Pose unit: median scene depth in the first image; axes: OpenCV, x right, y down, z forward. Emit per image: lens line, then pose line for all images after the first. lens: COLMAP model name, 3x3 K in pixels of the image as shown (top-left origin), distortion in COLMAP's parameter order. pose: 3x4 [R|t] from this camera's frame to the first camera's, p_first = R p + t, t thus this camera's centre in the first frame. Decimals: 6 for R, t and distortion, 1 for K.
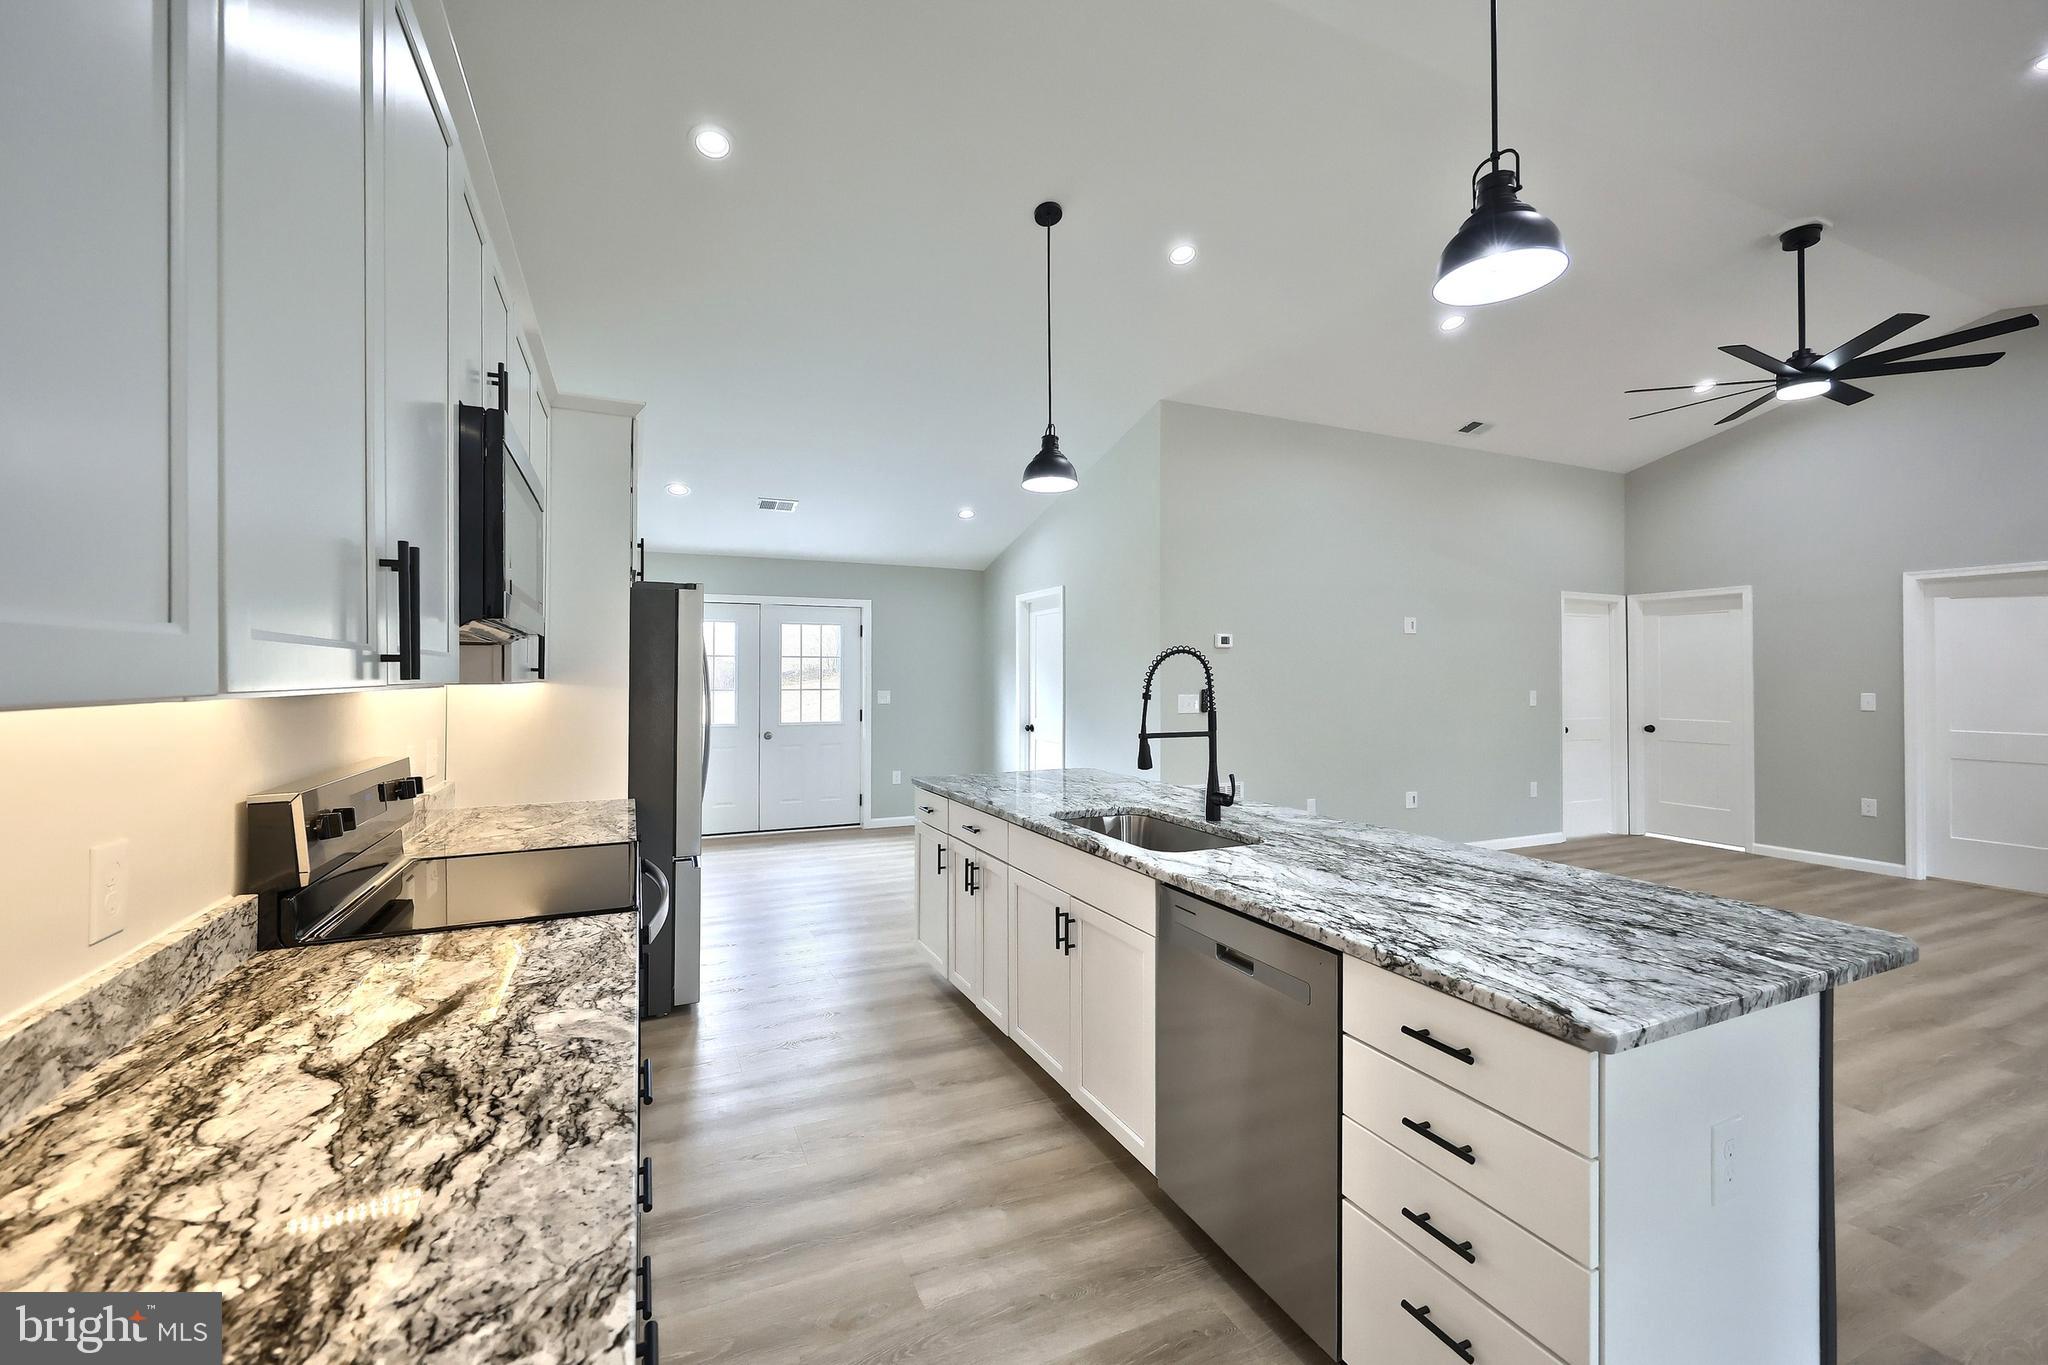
lens RADIAL K [[828.0, 0, 994.3], [0, 828.0, 677.6], [0, 0, 1]] dist [-0.003695, 0.000575]
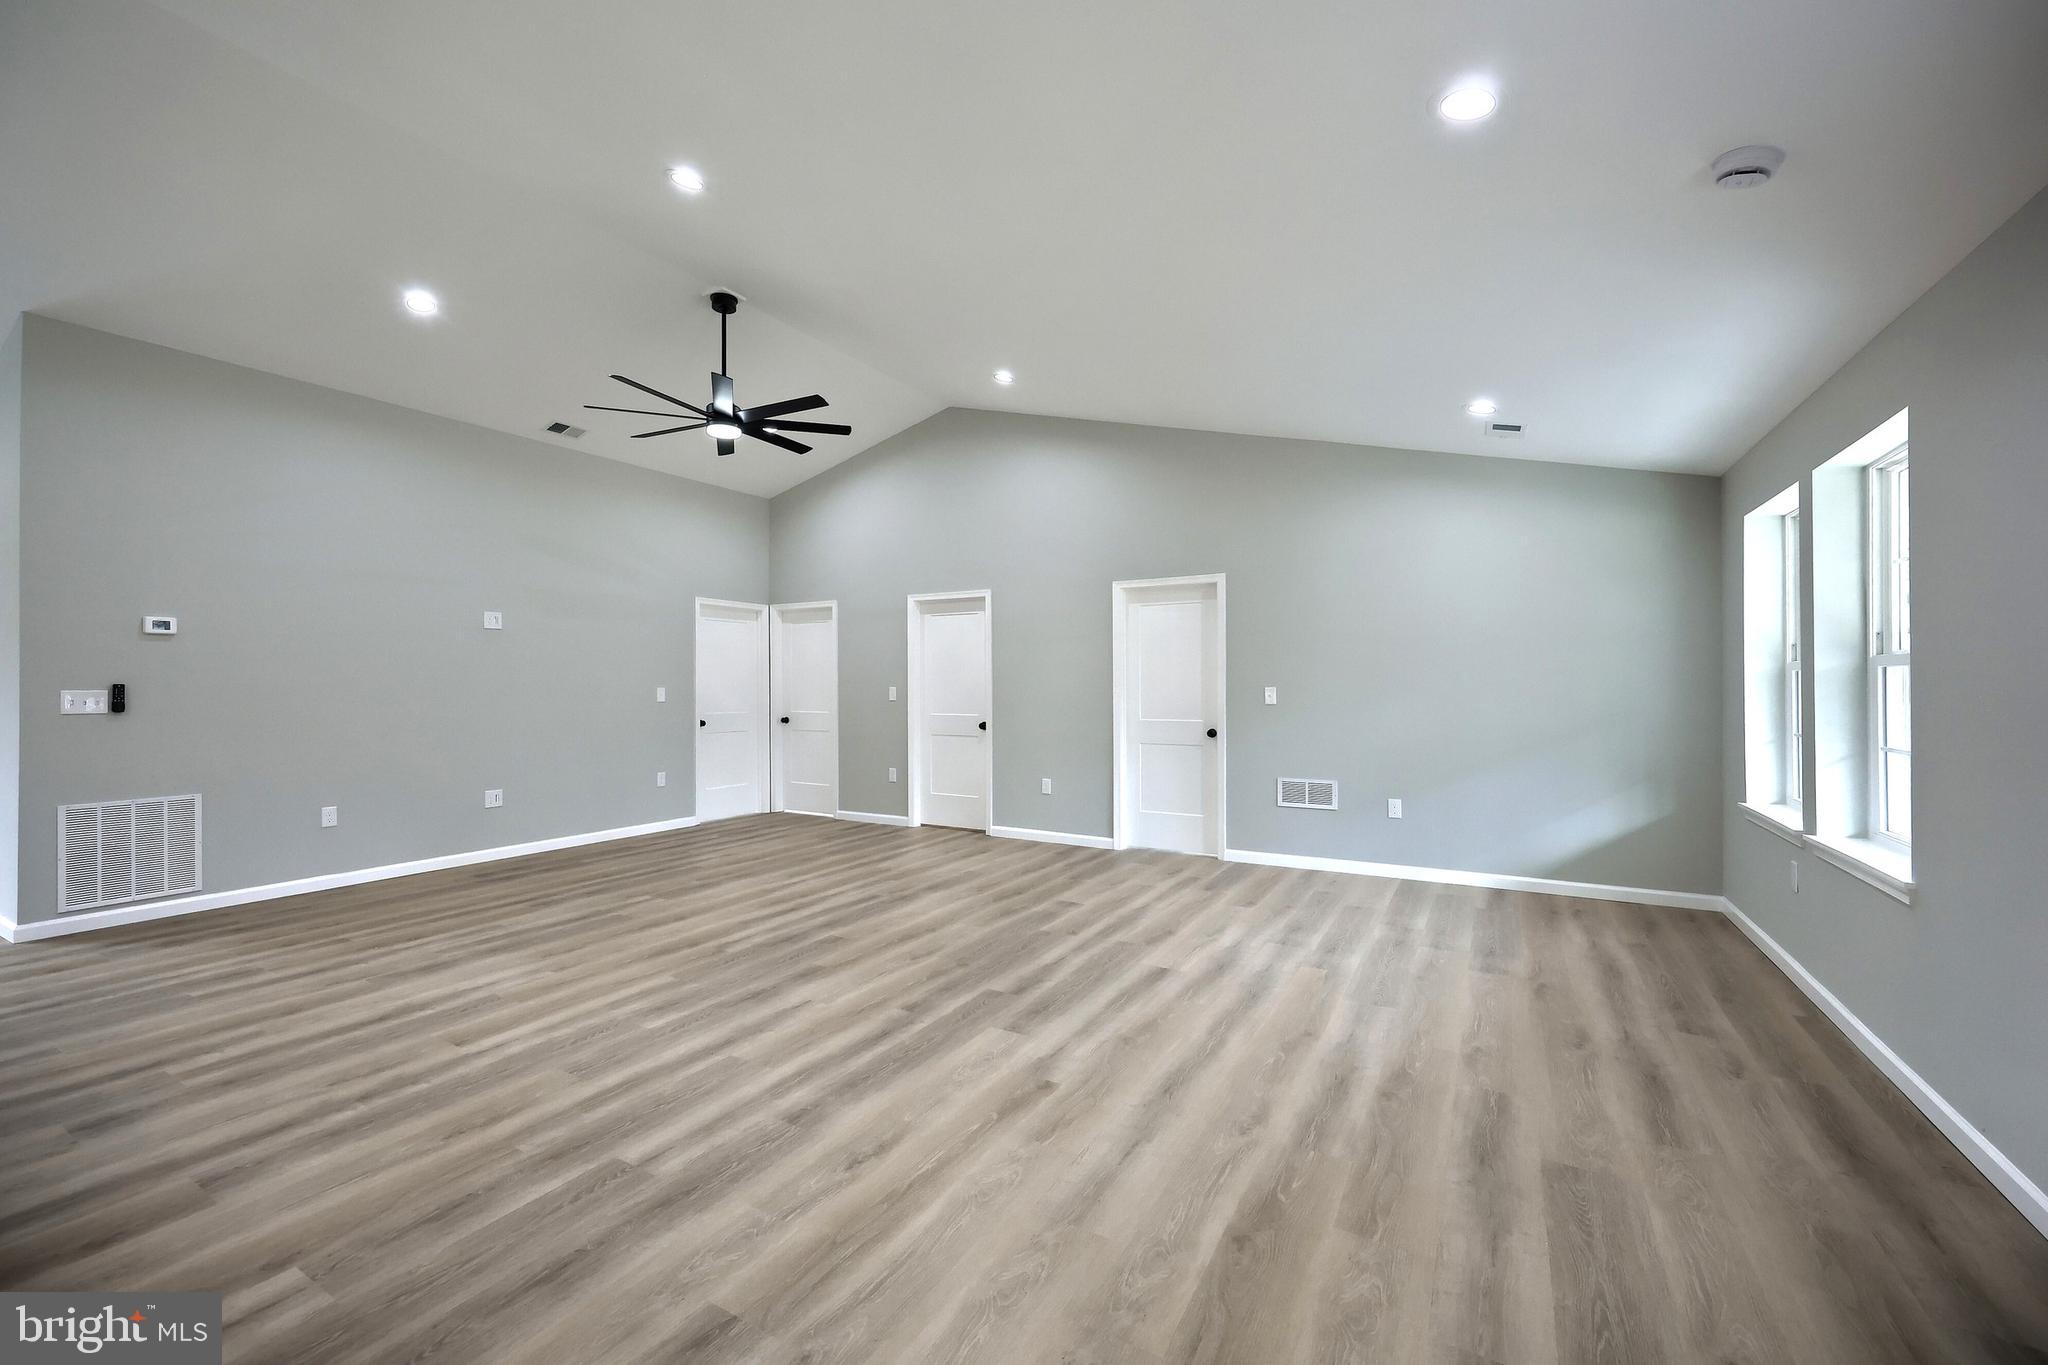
lens RADIAL K [[828.0, 0, 1010.1], [0, 828.0, 682.7], [0, 0, 1]] dist [-0.003695, 0.000575]
pose [[0.809704, -0.001138, 0.586837, 0.404016], [0.003051, 0.999993, -0.002271, 0.014260], [-0.586831, 0.003630, 0.809702, -0.144699]]
